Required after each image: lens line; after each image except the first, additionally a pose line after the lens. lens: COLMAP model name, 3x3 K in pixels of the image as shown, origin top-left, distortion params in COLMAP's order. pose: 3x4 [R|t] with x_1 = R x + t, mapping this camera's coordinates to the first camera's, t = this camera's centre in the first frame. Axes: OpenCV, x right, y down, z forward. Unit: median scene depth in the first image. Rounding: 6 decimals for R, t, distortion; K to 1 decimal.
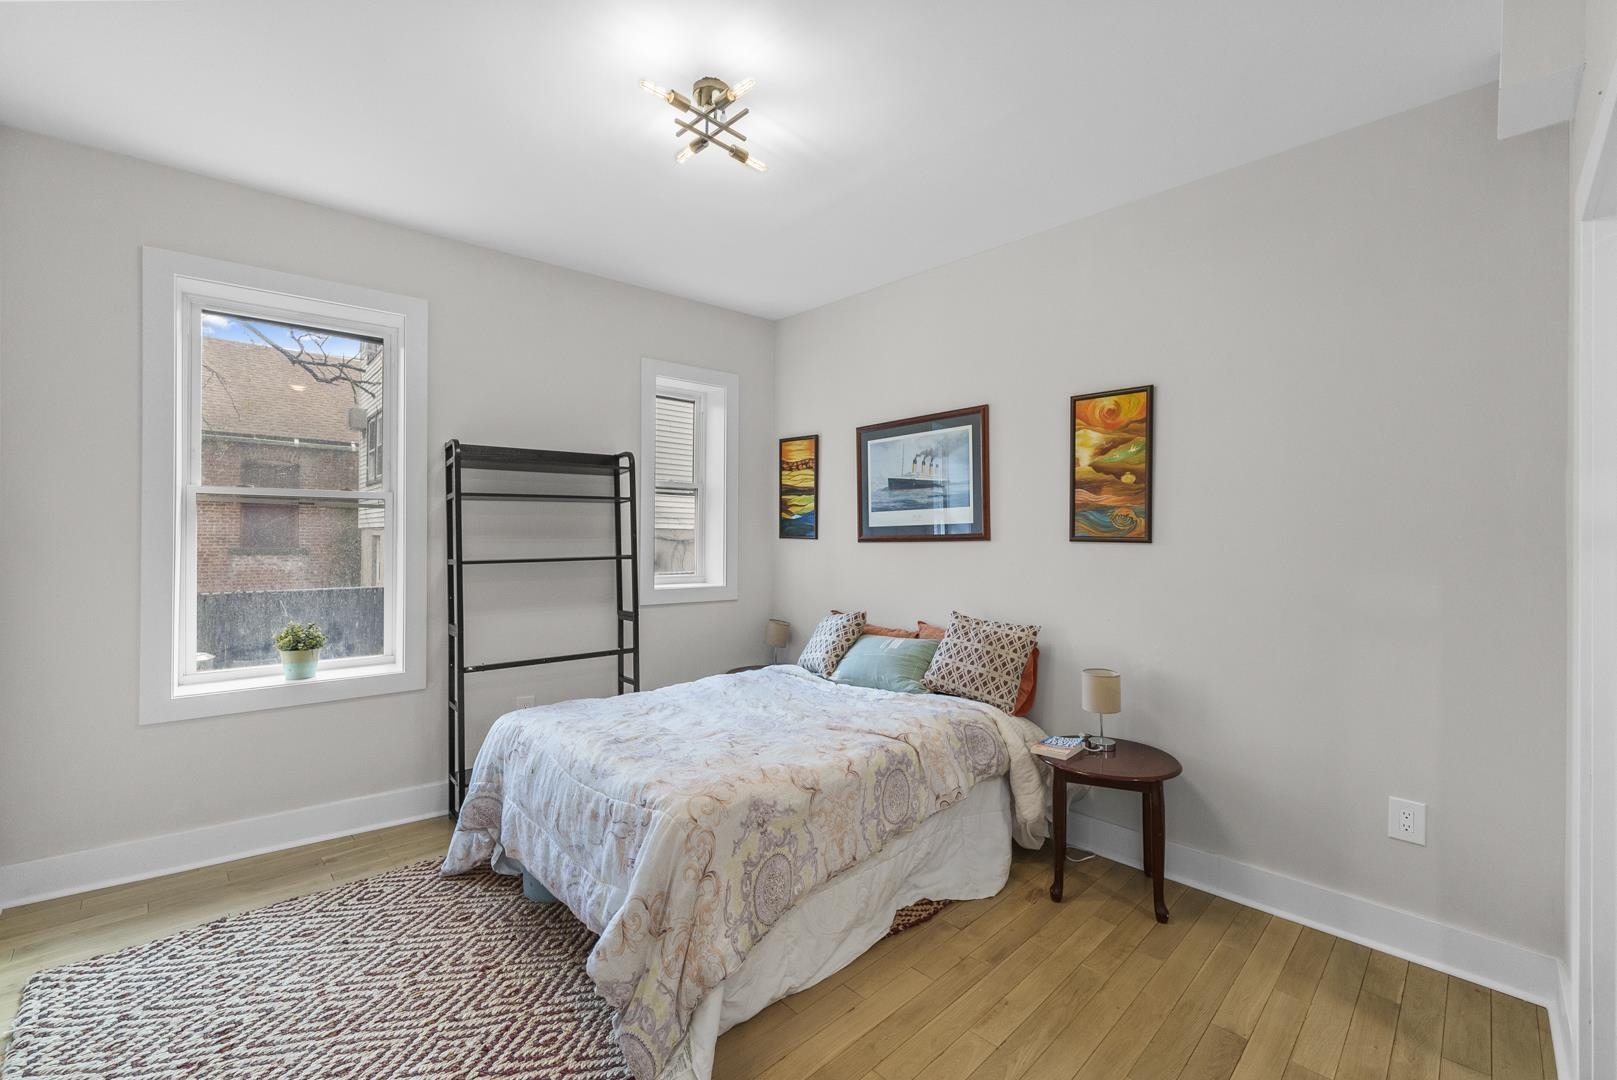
lens RADIAL K [[658.2, 0, 808.5], [0, 658.2, 540.0], [0, 0, 1]] dist [0.001799, -0.000207]
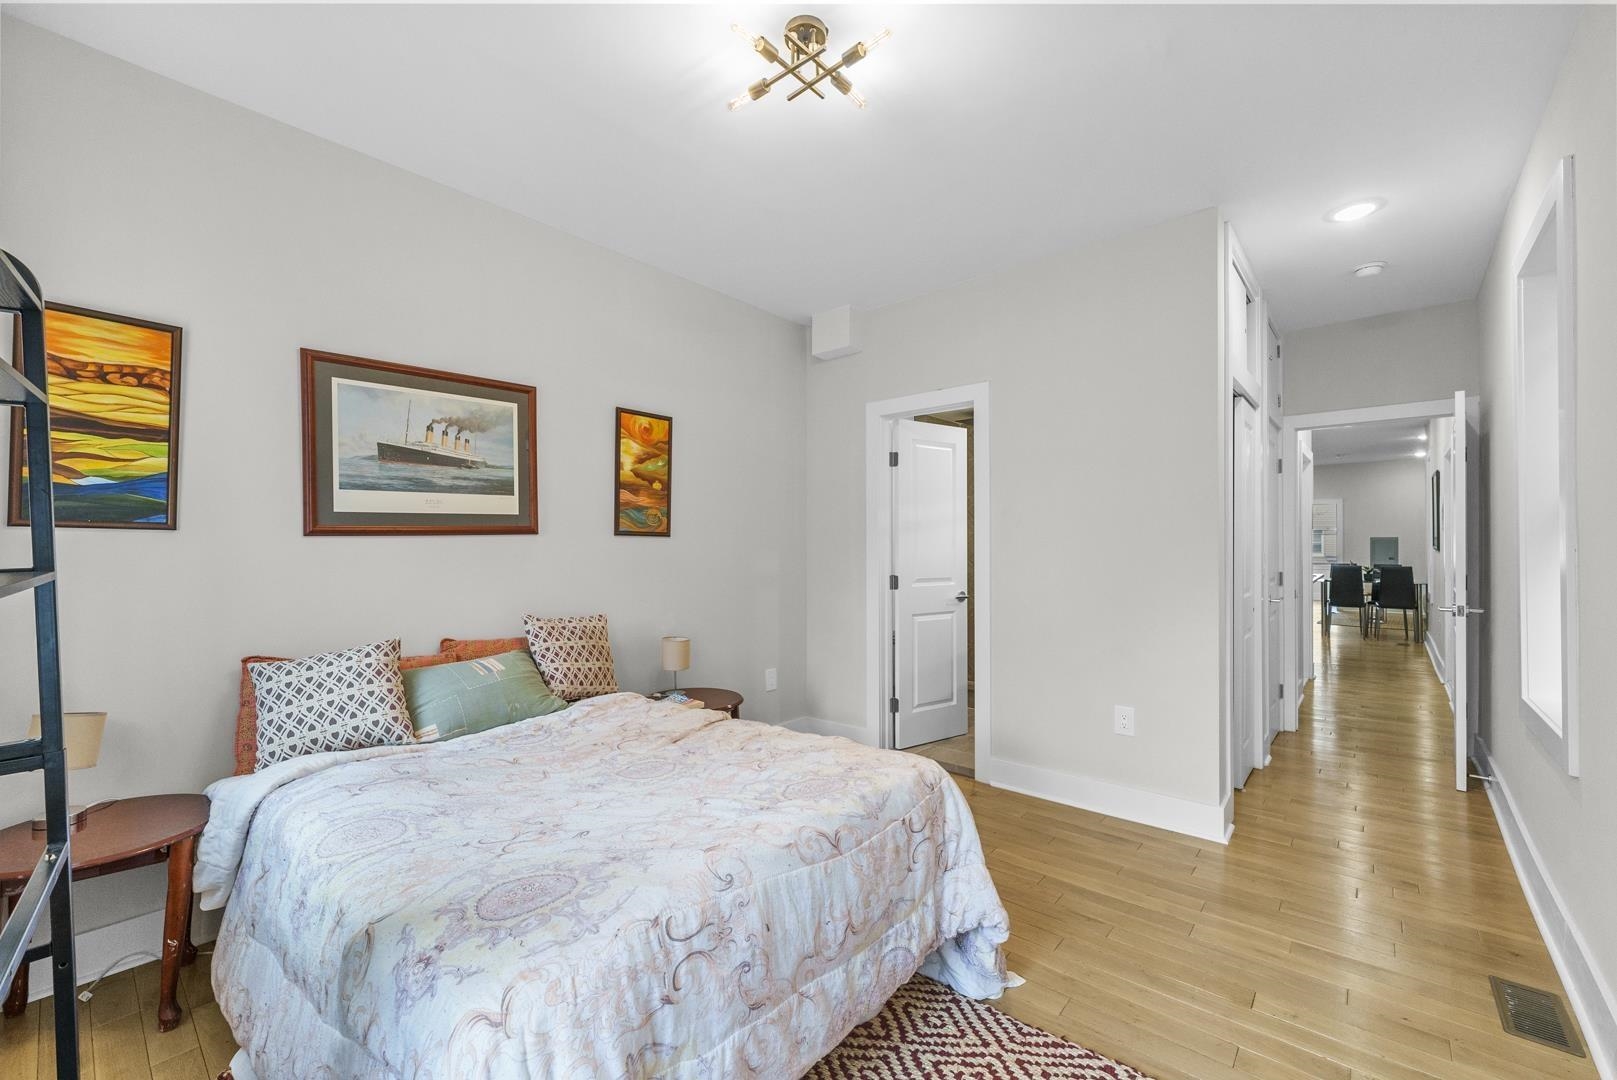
lens RADIAL K [[658.2, 0, 808.5], [0, 658.2, 540.0], [0, 0, 1]] dist [0.001799, -0.000207]
pose [[-0.078202, 0.000356, 0.996937, -0.681954], [0.002251, 0.999997, -0.000181, 0.009994], [-0.996935, 0.002230, -0.078203, 0.691517]]
